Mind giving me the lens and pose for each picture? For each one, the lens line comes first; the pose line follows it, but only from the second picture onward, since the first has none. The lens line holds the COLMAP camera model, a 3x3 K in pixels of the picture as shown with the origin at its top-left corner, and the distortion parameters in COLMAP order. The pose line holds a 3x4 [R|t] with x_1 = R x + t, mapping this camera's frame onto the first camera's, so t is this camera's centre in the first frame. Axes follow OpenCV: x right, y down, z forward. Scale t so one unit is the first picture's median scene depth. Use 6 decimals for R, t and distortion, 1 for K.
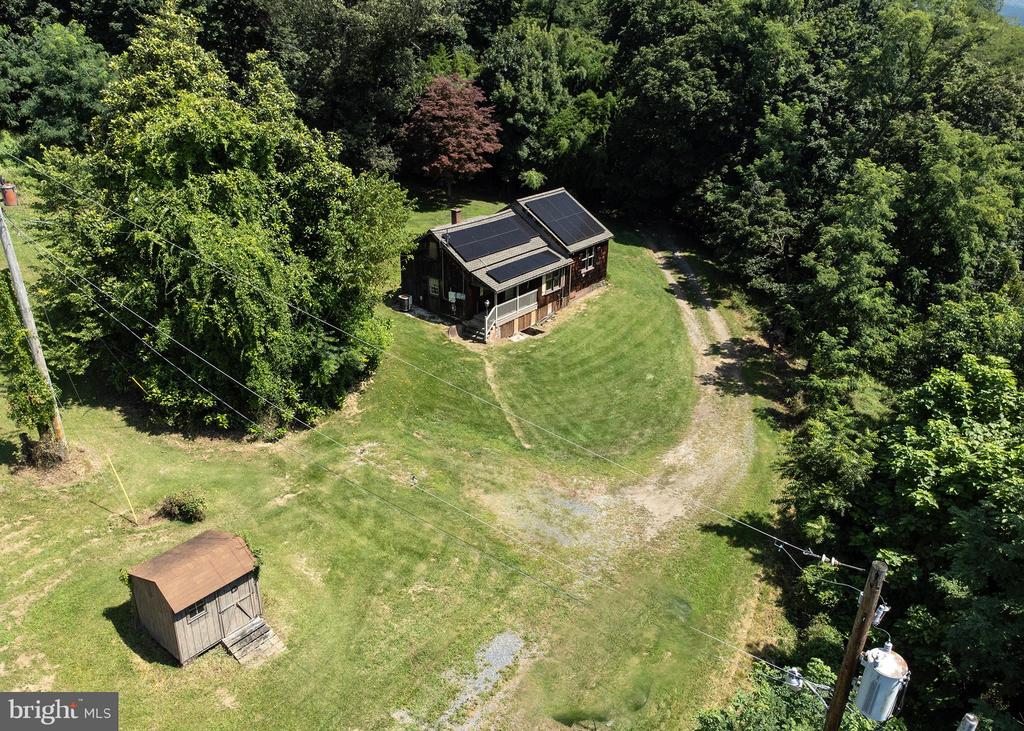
lens RADIAL K [[772.4, 0, 514.9], [0, 772.4, 381.8], [0, 0, 1]] dist [0.005597, 0.004830]
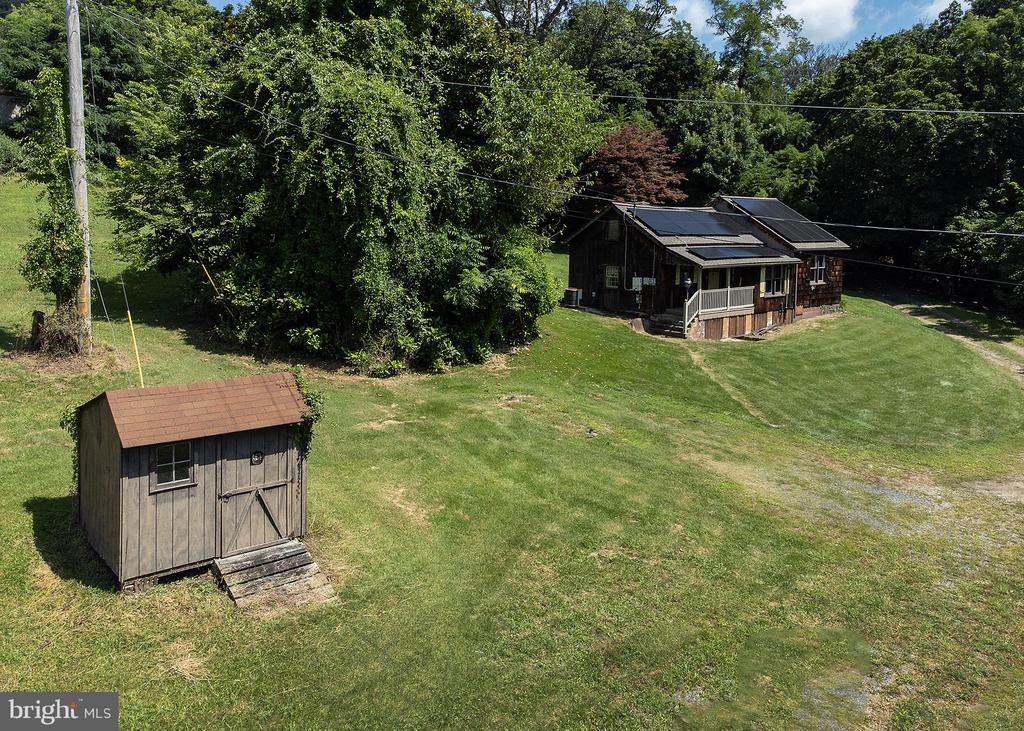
lens RADIAL K [[796.0, 0, 505.7], [0, 796.0, 318.4], [0, 0, 1]] dist [0.010891, -0.001500]
pose [[0.980390, 0.019735, -0.196078, -0.076112], [-0.082788, 0.944162, -0.318912, 0.242974], [0.178836, 0.328891, 0.927280, 0.376765]]
